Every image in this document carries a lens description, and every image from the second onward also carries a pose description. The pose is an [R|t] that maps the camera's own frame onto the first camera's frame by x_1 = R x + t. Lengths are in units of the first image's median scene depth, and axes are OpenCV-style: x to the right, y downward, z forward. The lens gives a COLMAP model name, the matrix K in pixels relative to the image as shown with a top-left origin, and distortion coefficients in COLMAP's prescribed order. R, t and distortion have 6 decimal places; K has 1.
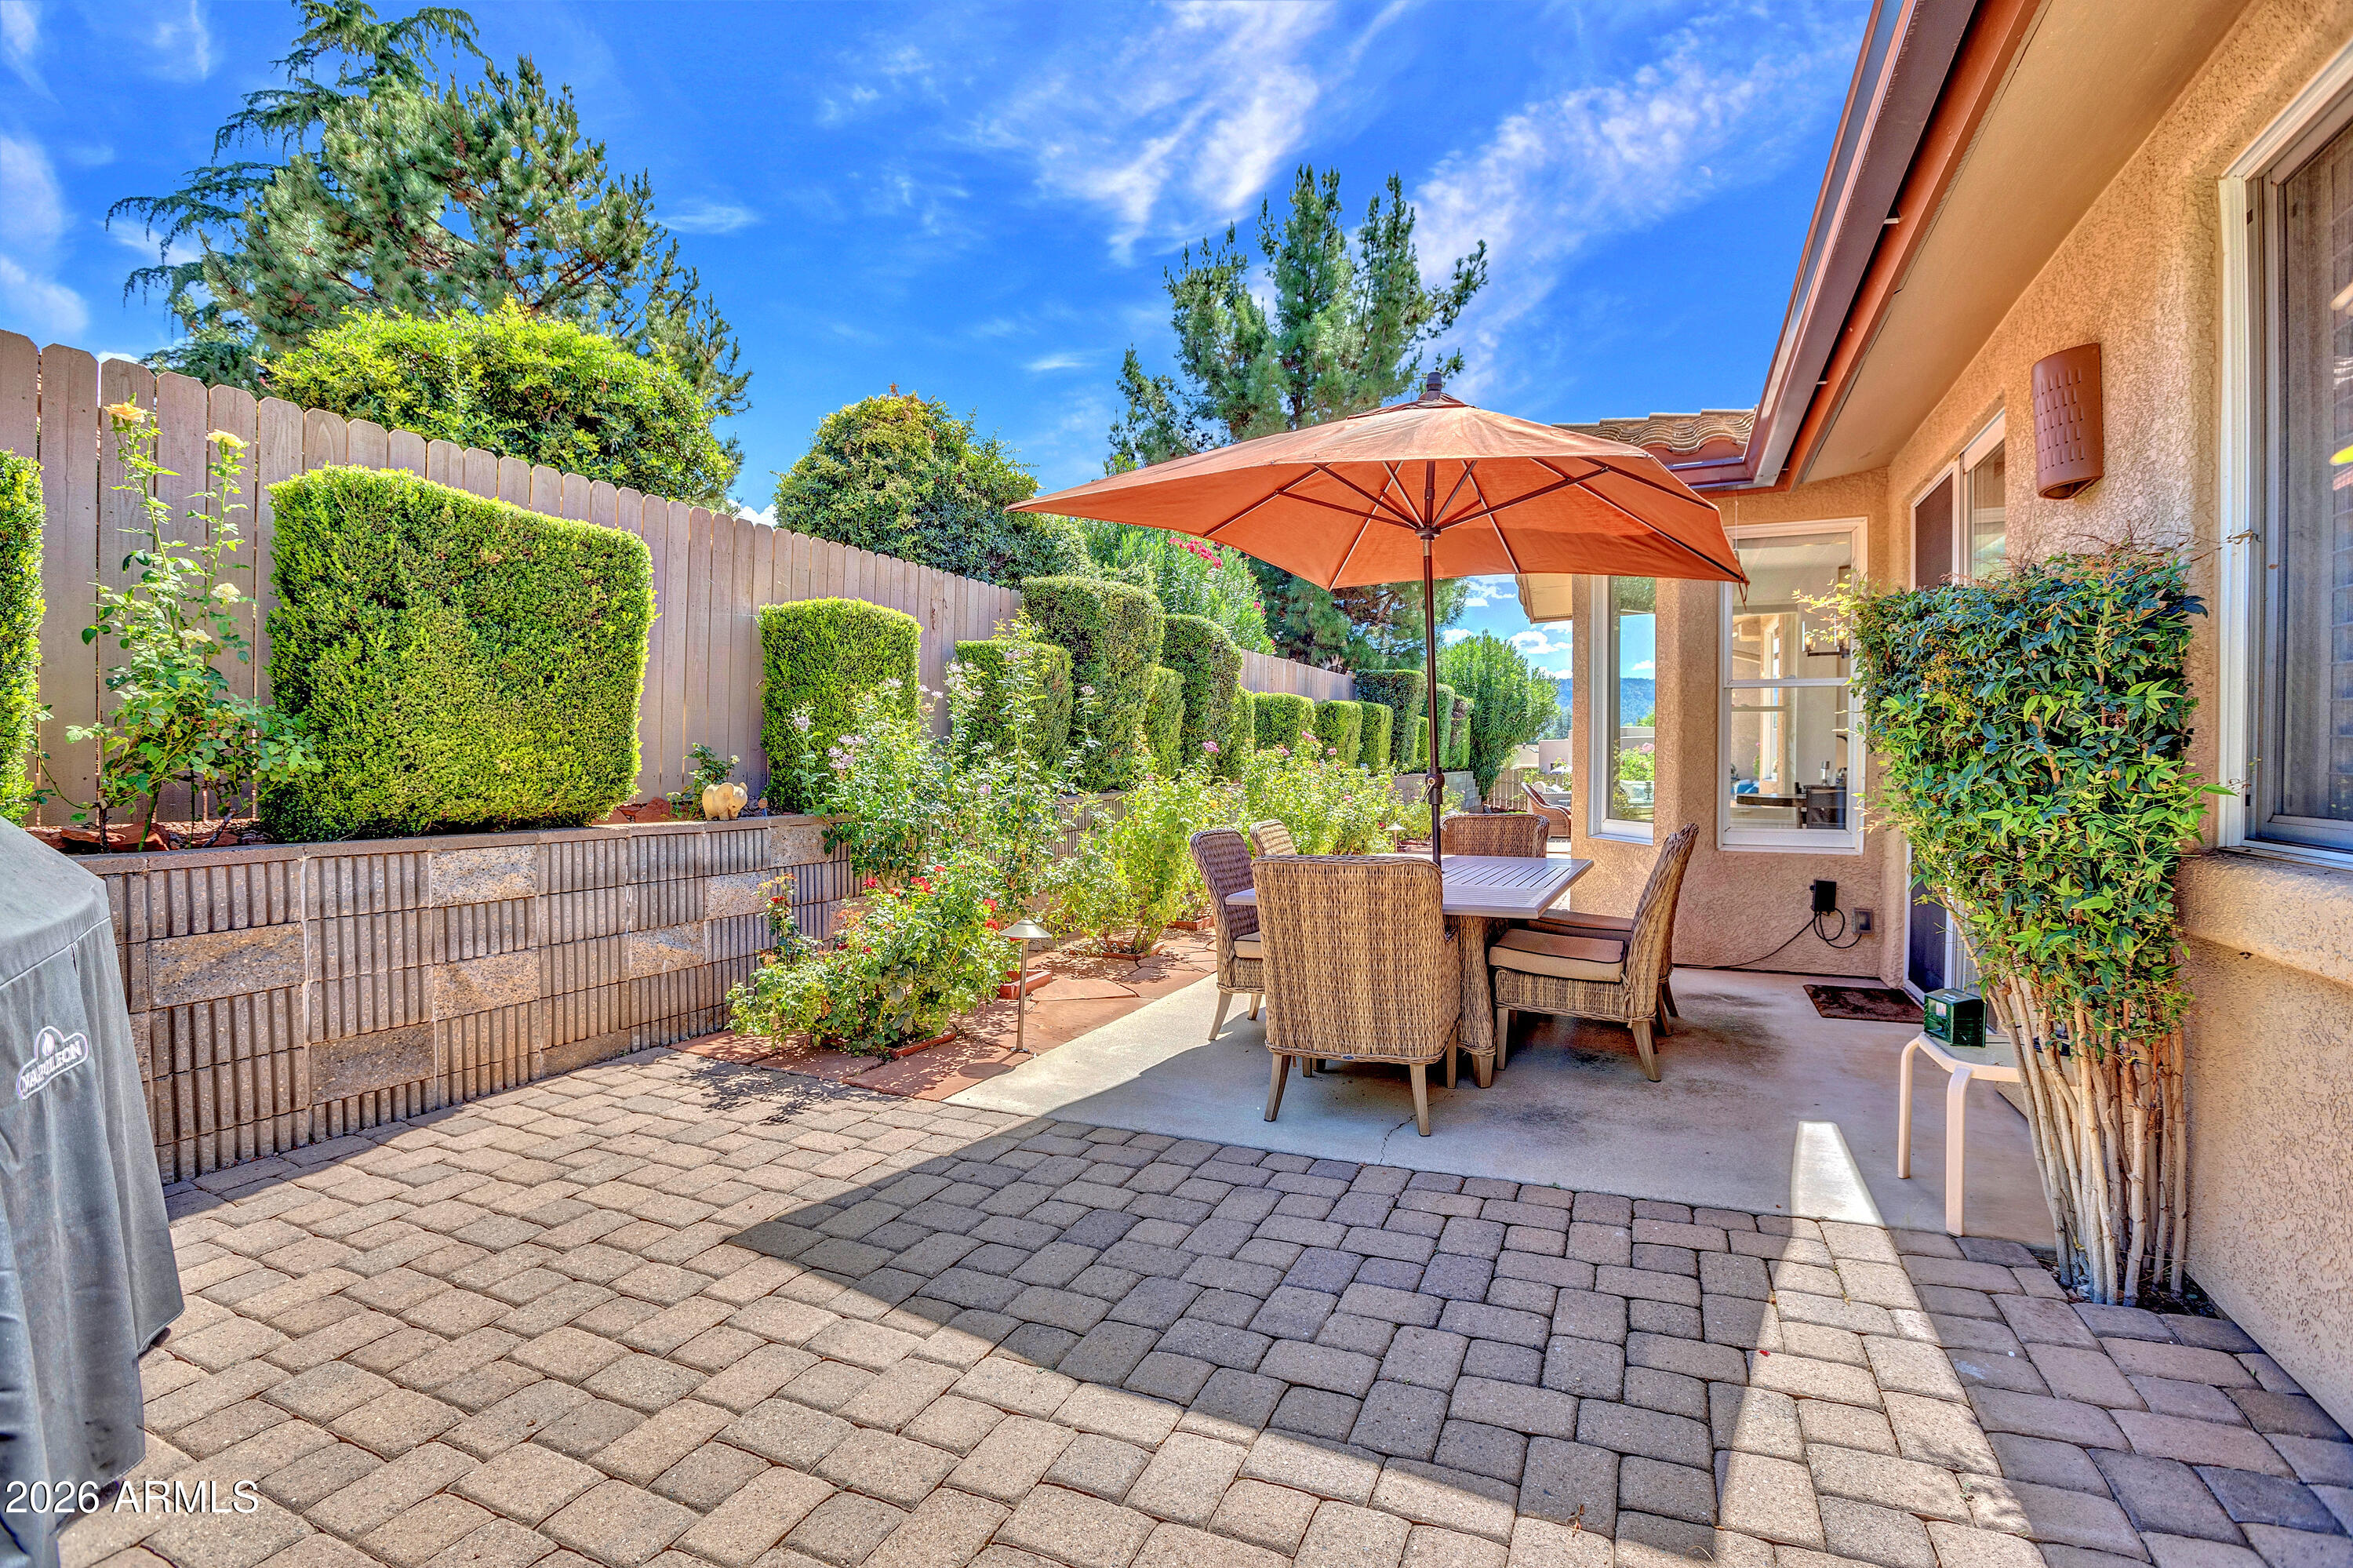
lens RADIAL K [[1089.5, 0, 1173.7], [0, 1089.5, 774.1], [0, 0, 1]] dist [-0.042414, 0.014255]
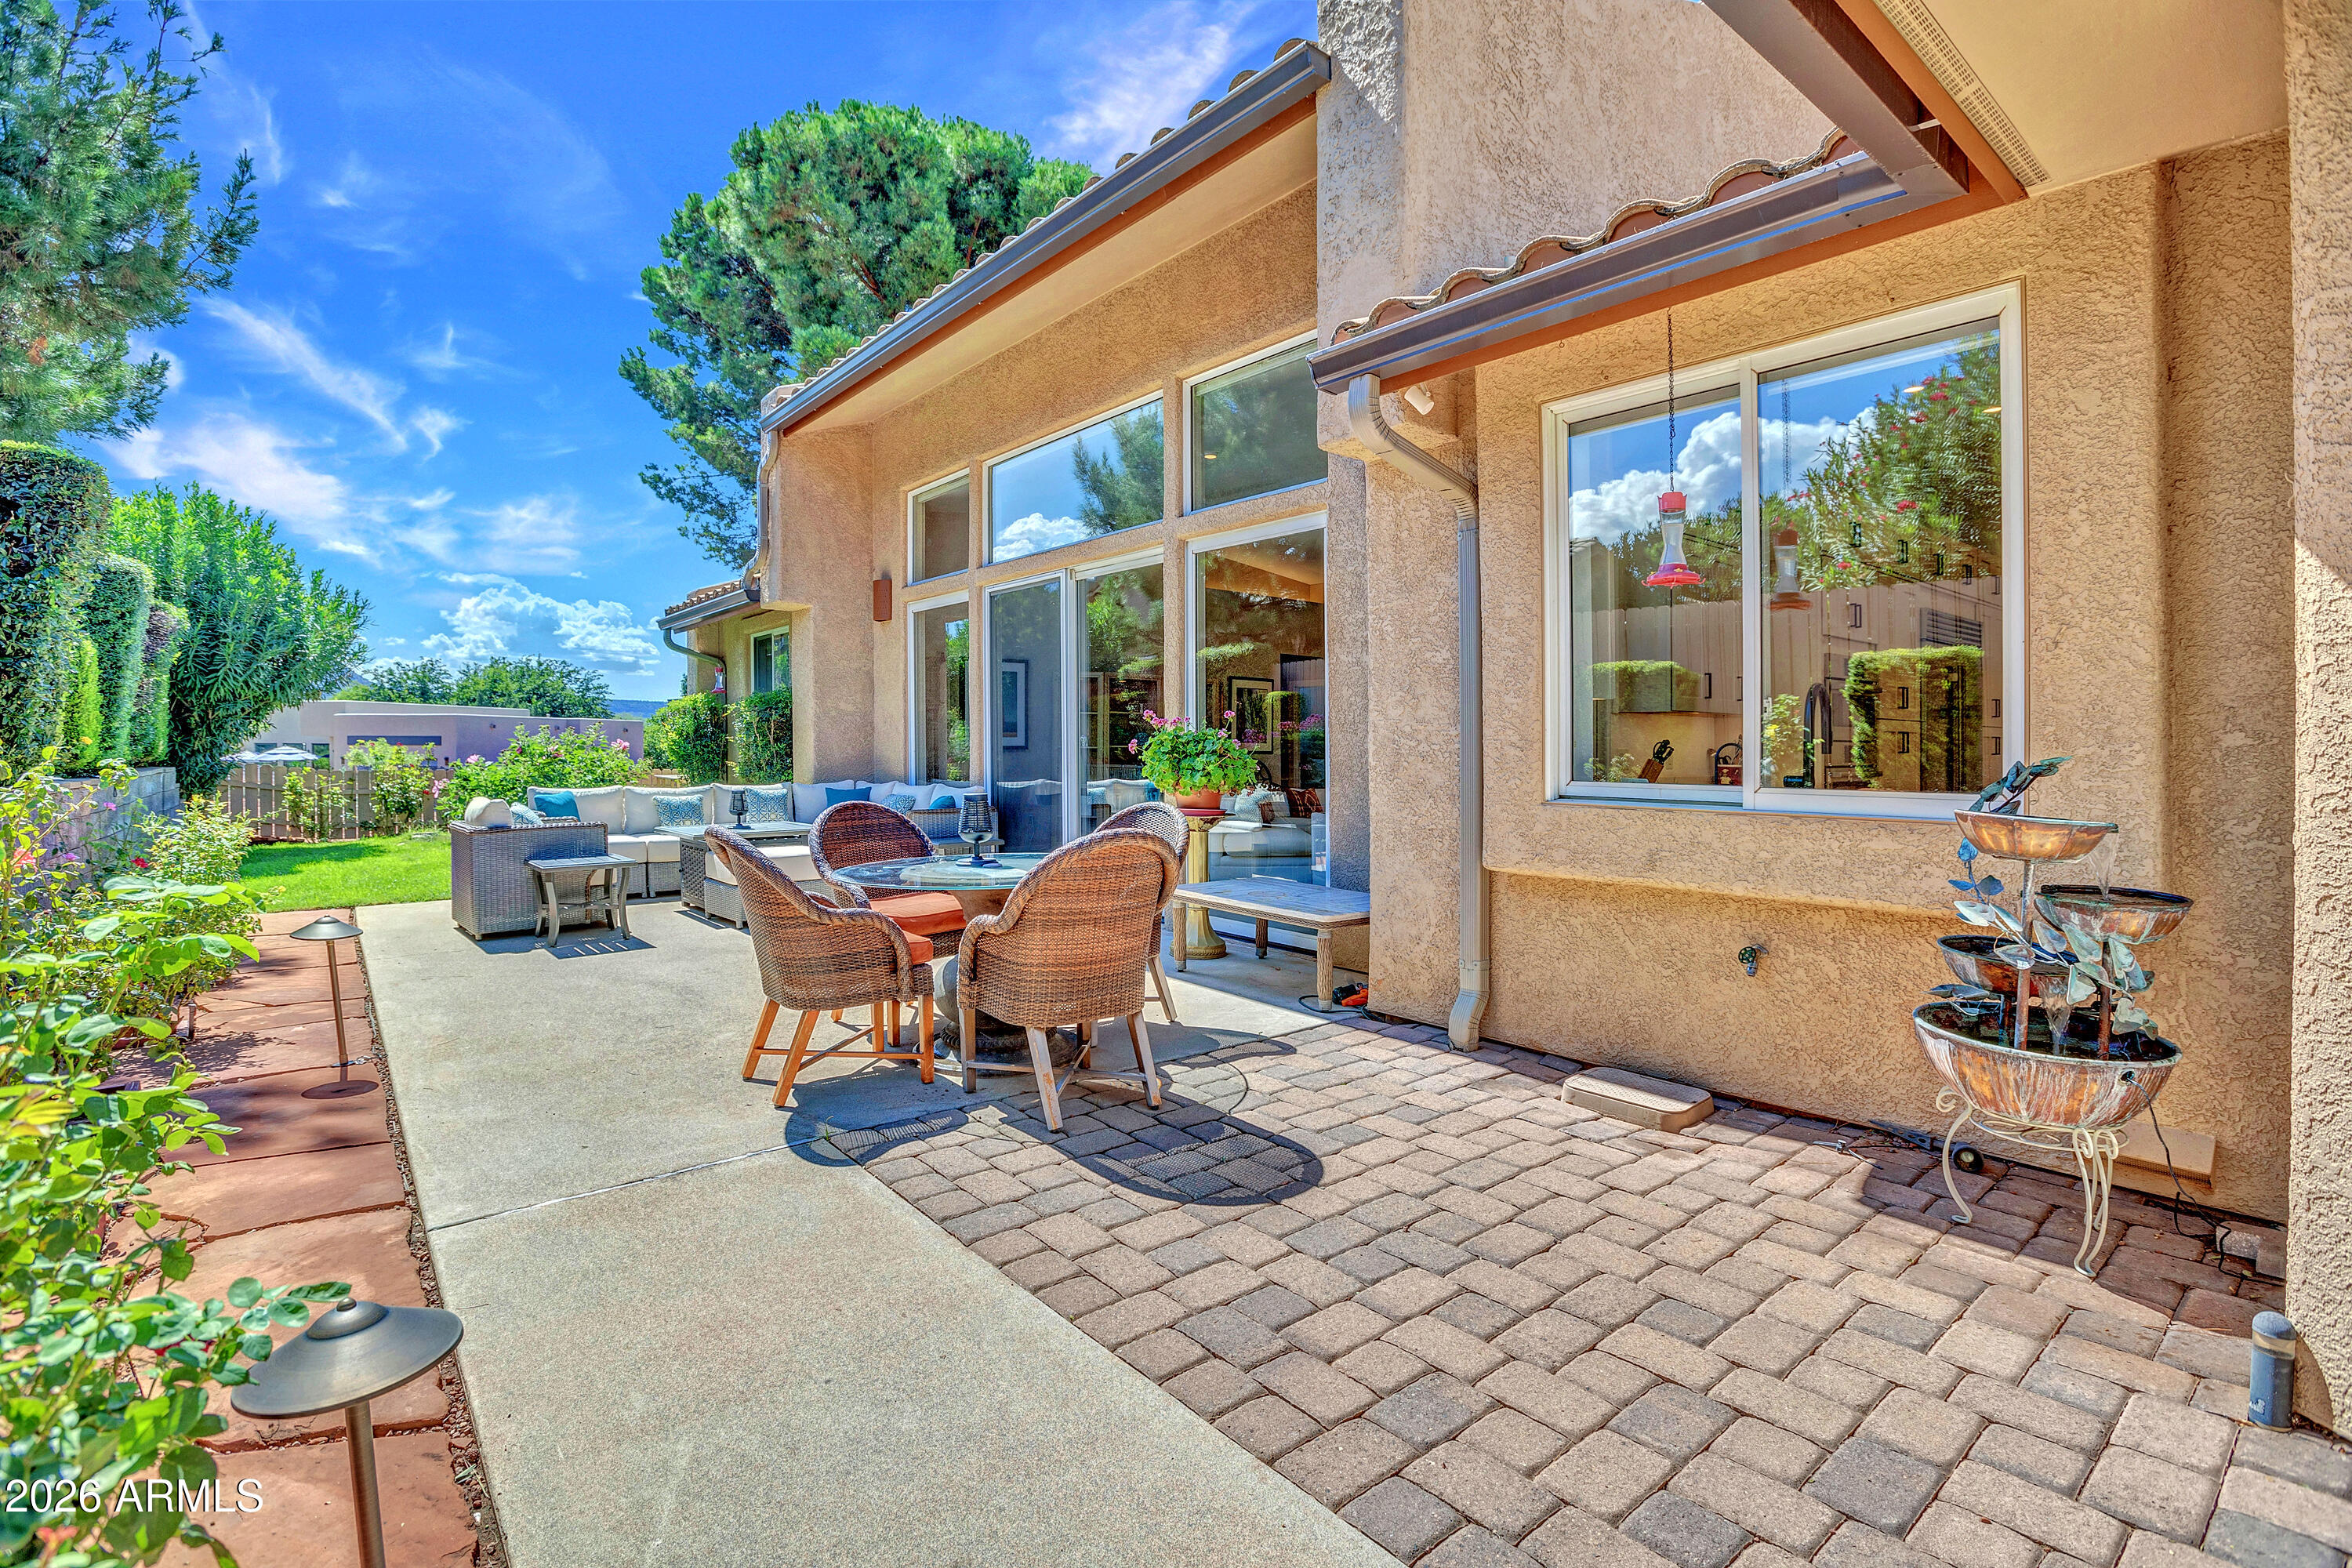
lens RADIAL K [[1089.0, 0, 1173.2], [0, 1089.0, 774.1], [0, 0, 1]] dist [-0.042414, 0.014255]
pose [[0.454285, -0.014638, 0.890736, 0.406099], [0.003120, 0.999885, 0.014841, -0.035163], [-0.890851, -0.003963, 0.454278, 2.623832]]
